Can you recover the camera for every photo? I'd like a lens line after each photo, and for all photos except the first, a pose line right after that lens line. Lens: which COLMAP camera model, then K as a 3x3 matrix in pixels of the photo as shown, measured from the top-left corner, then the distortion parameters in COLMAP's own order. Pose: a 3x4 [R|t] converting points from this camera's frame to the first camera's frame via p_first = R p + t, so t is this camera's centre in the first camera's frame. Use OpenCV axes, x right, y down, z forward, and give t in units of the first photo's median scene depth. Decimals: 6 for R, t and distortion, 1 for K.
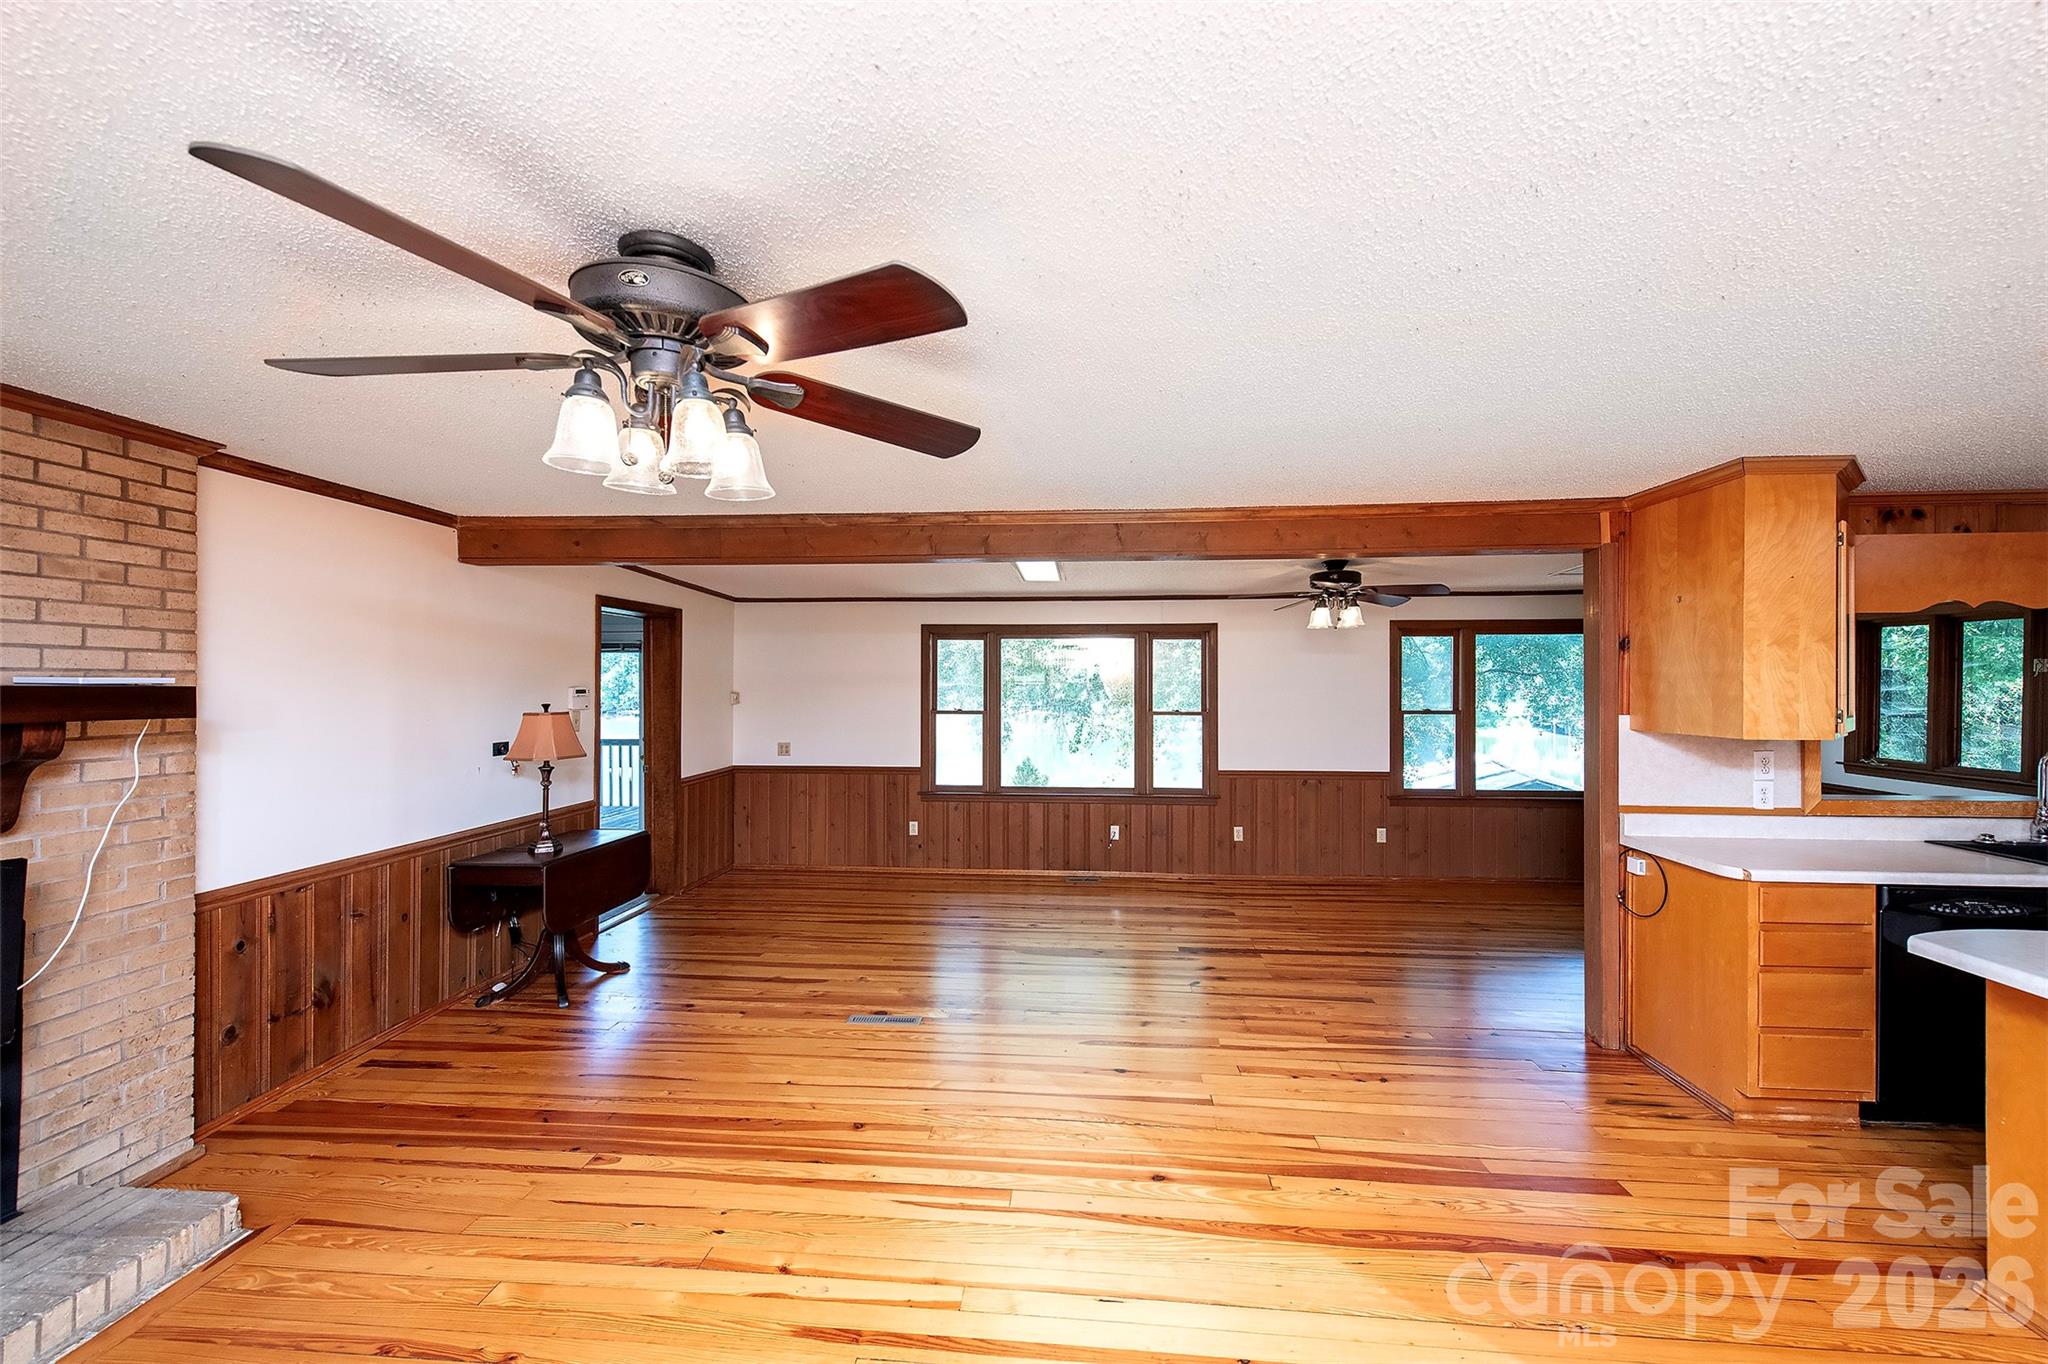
lens RADIAL K [[820.4, 0, 1024.0], [0, 820.4, 682.0], [0, 0, 1]] dist [0.002437, -0.000078]
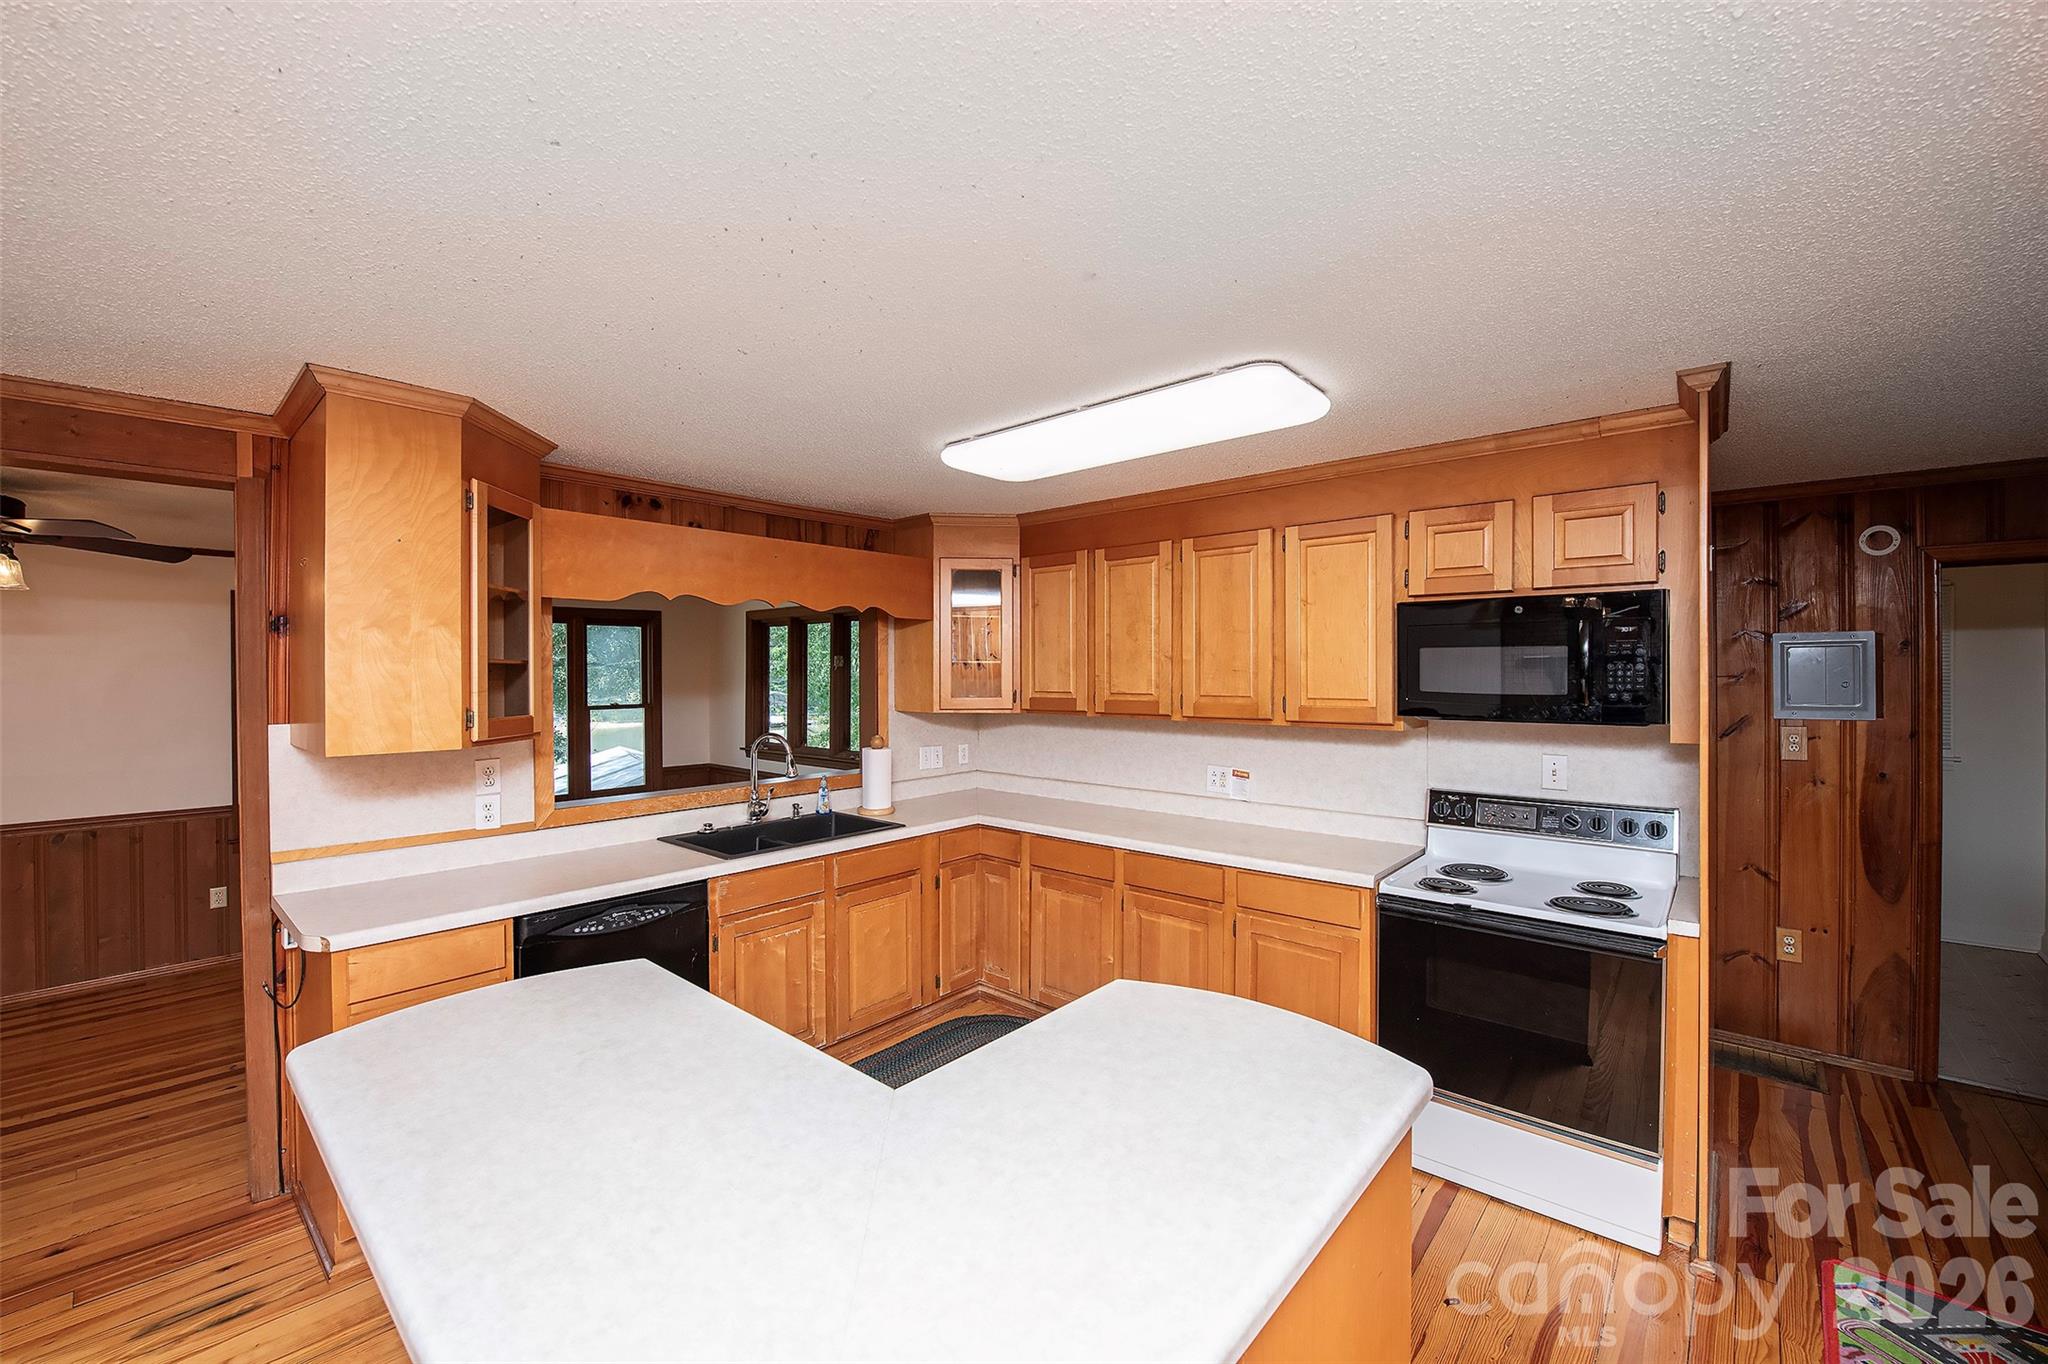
lens RADIAL K [[820.4, 0, 1024.0], [0, 820.4, 682.0], [0, 0, 1]] dist [0.002437, -0.000078]
pose [[0.606370, -0.009958, 0.795120, 0.594518], [0.004061, 0.999947, 0.009425, -0.000179], [-0.795172, -0.002486, 0.606379, 0.064882]]
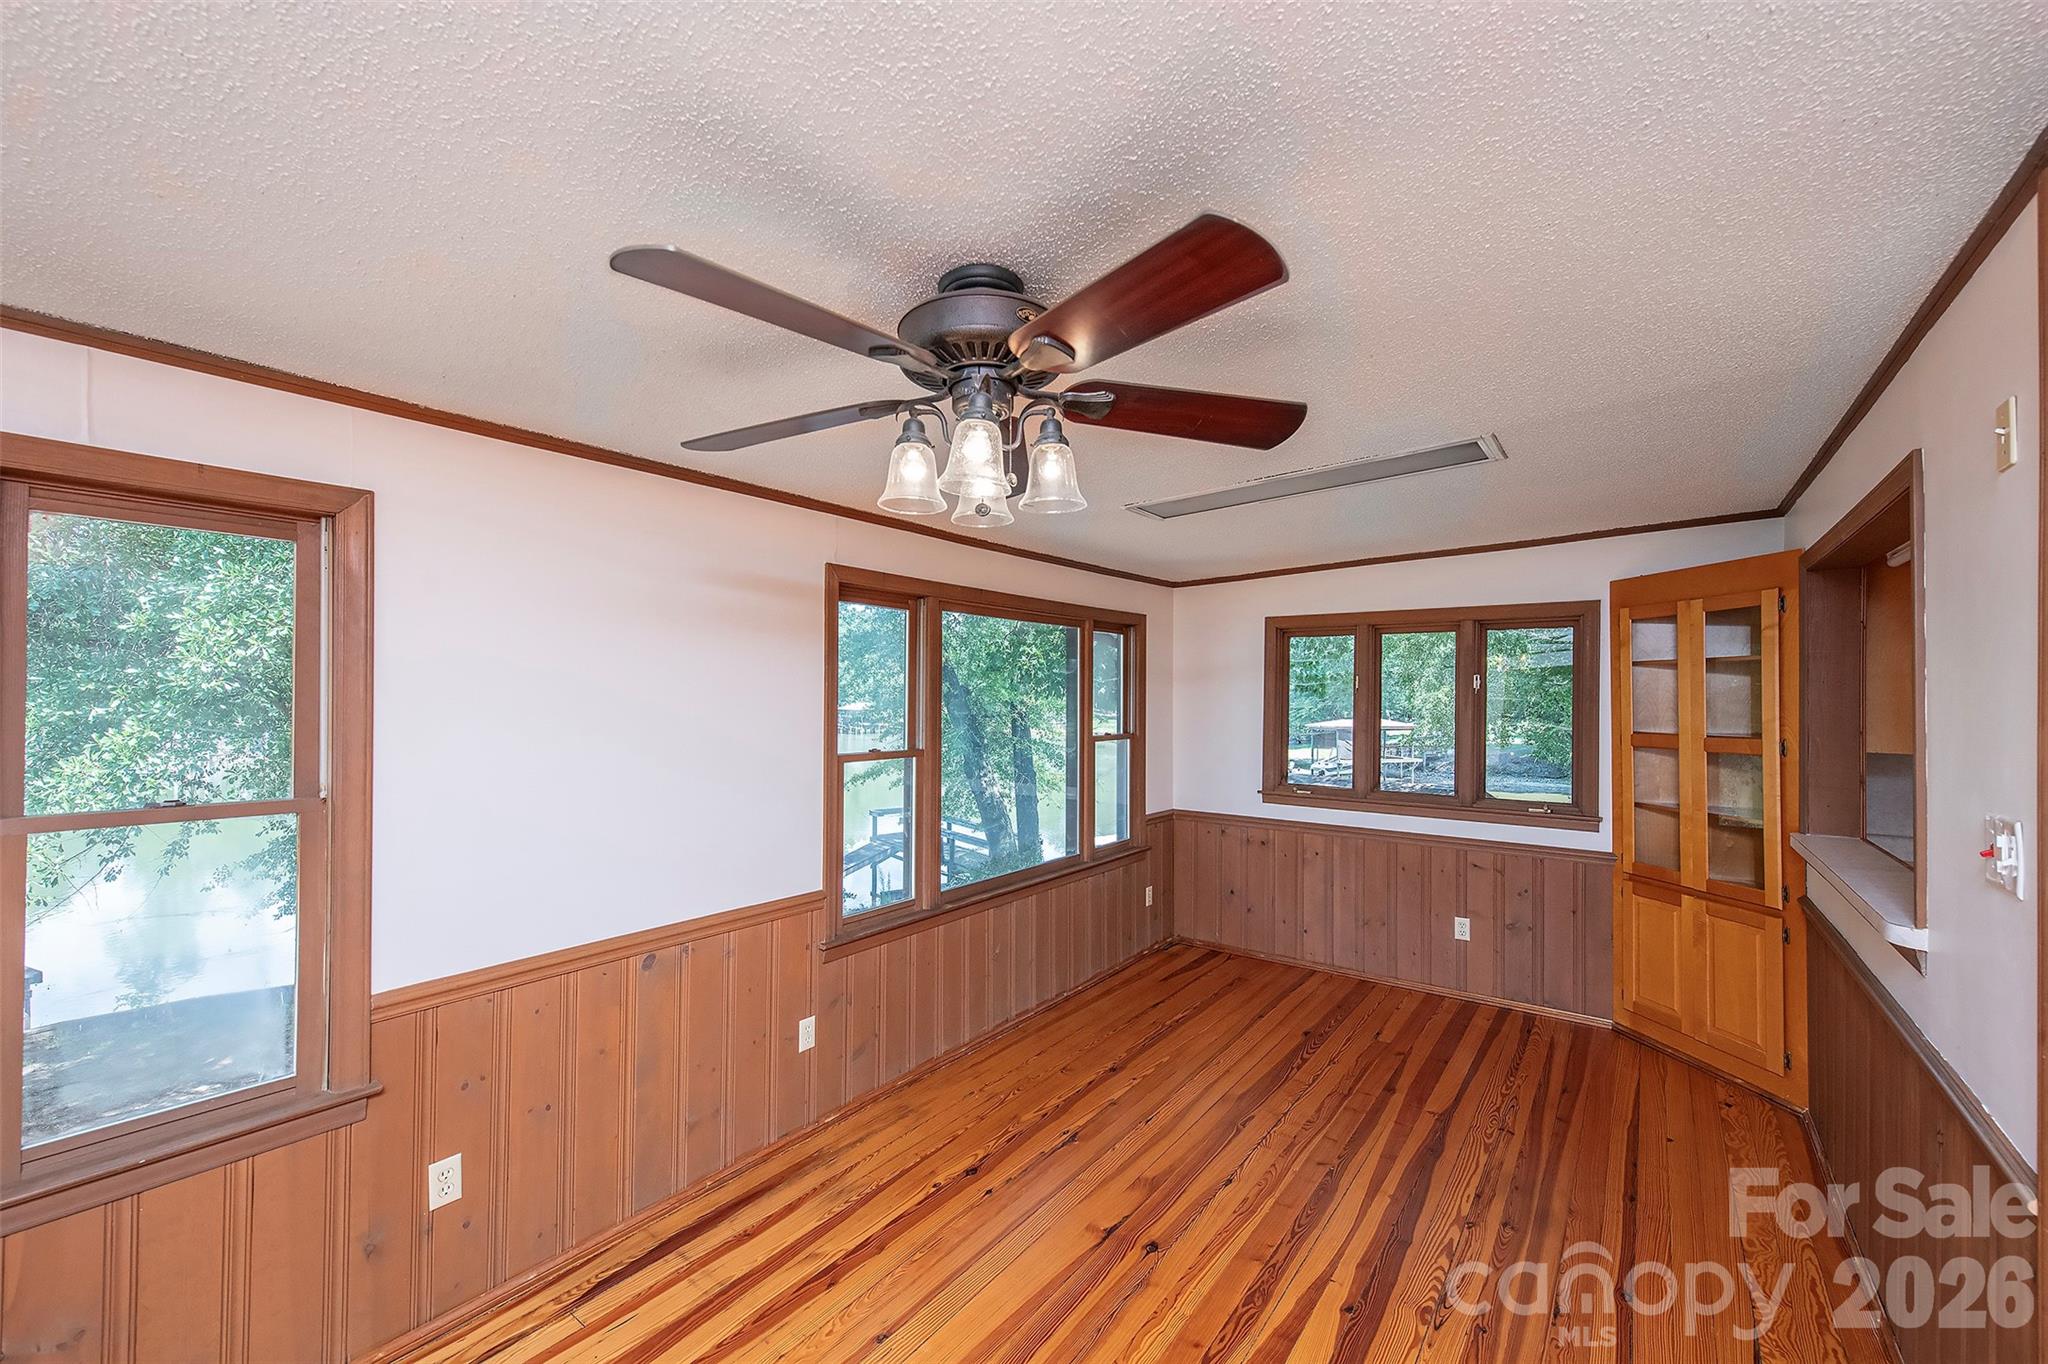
lens RADIAL K [[803.4, 0, 1030.8], [0, 803.4, 680.3], [0, 0, 1]] dist [0.001907, 0.000058]
pose [[0.541289, 0.014551, 0.840711, 0.238504], [-0.002527, 0.999874, -0.015679, -0.004997], [-0.840833, 0.006362, 0.541257, 1.266731]]
